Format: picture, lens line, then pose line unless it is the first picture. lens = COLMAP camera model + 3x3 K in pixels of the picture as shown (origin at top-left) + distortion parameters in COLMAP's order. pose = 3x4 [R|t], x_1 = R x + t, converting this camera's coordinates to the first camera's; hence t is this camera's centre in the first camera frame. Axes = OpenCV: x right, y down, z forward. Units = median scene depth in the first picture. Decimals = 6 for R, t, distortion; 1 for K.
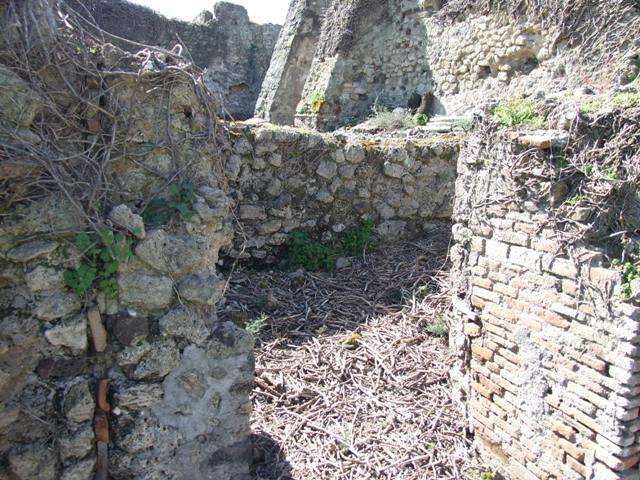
lens RADIAL K [[508.7, 0, 320.1], [0, 508.7, 230.9], [0, 0, 1]] dist [-0.068254, 0.068428]
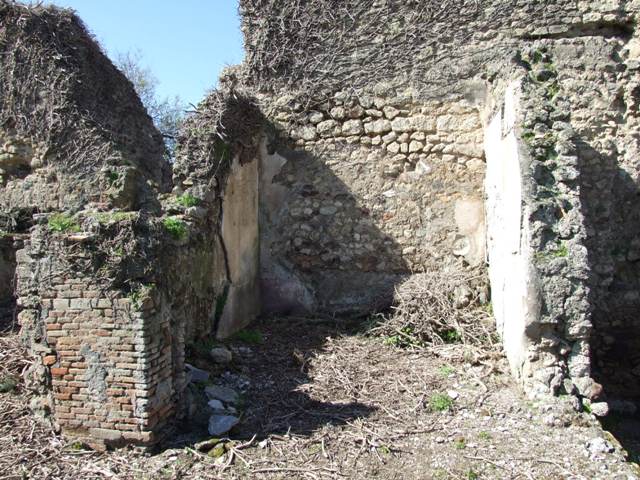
lens RADIAL K [[508.7, 0, 320.1], [0, 508.7, 230.9], [0, 0, 1]] dist [-0.068254, 0.068428]
pose [[0.580891, -0.048709, 0.812523, -0.465809], [0.189888, 0.978775, -0.077080, 0.087731], [-0.791523, 0.199063, 0.577811, -0.649877]]
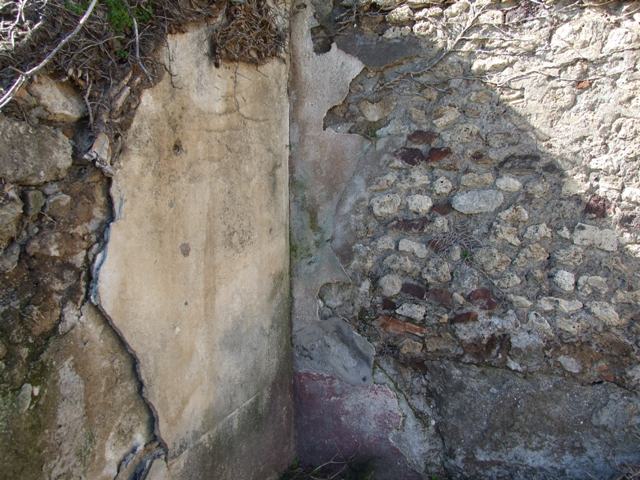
lens RADIAL K [[508.7, 0, 320.1], [0, 508.7, 230.9], [0, 0, 1]] dist [-0.068254, 0.068428]
pose [[0.719717, -0.077593, 0.689918, 1.280885], [0.166919, 0.983926, -0.063470, -0.224782], [-0.673903, 0.160841, 0.721100, 0.679819]]
